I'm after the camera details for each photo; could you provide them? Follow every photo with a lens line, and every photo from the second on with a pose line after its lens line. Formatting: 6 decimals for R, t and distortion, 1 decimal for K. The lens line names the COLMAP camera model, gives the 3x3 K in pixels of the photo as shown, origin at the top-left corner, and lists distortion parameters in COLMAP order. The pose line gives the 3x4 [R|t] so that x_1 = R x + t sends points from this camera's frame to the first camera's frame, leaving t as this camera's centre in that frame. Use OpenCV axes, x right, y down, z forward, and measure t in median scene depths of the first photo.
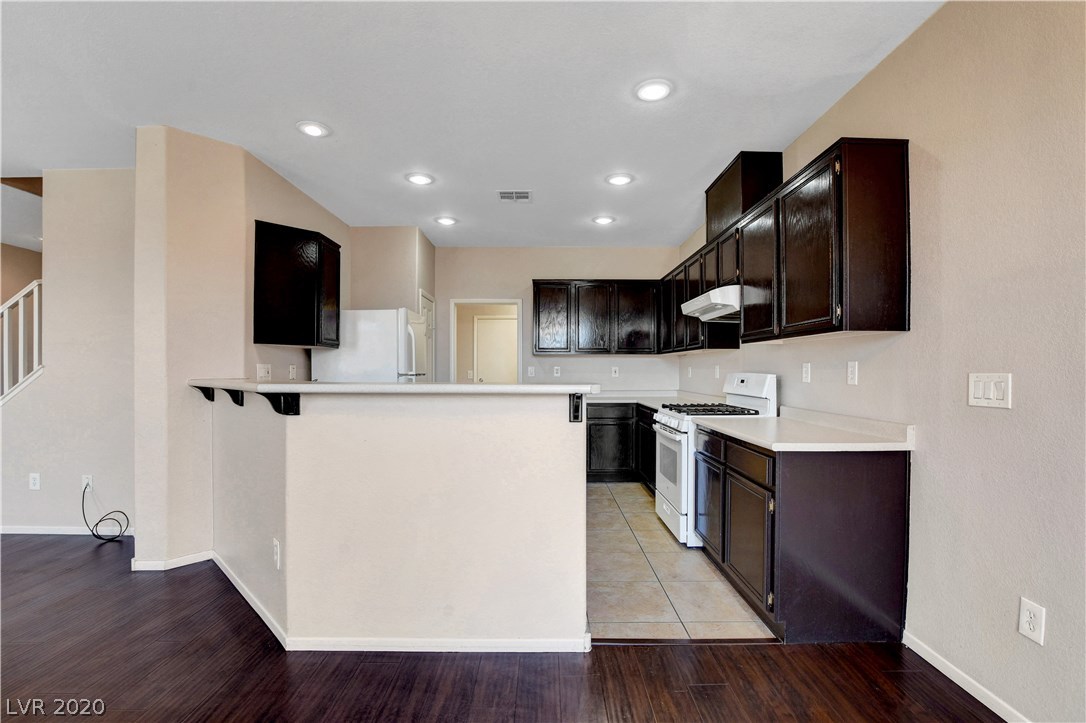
lens RADIAL K [[473.4, 0, 542.5], [0, 473.4, 372.7], [0, 0, 1]] dist [-0.032732, 0.000199]
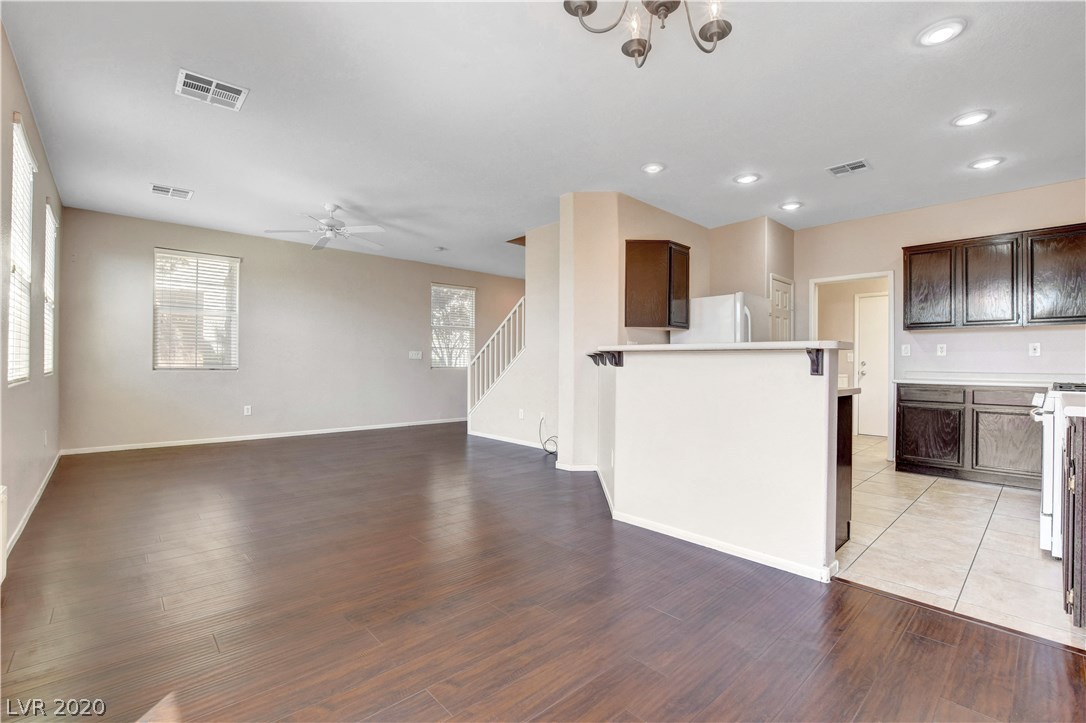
lens RADIAL K [[480.9, 0, 562.3], [0, 480.9, 363.2], [0, 0, 1]] dist [-0.028420, -0.000225]
pose [[0.693817, 0.004410, -0.720138, 0.291829], [-0.009458, 0.999951, -0.002989, 0.052069], [0.720089, 0.008884, 0.693825, -0.145568]]
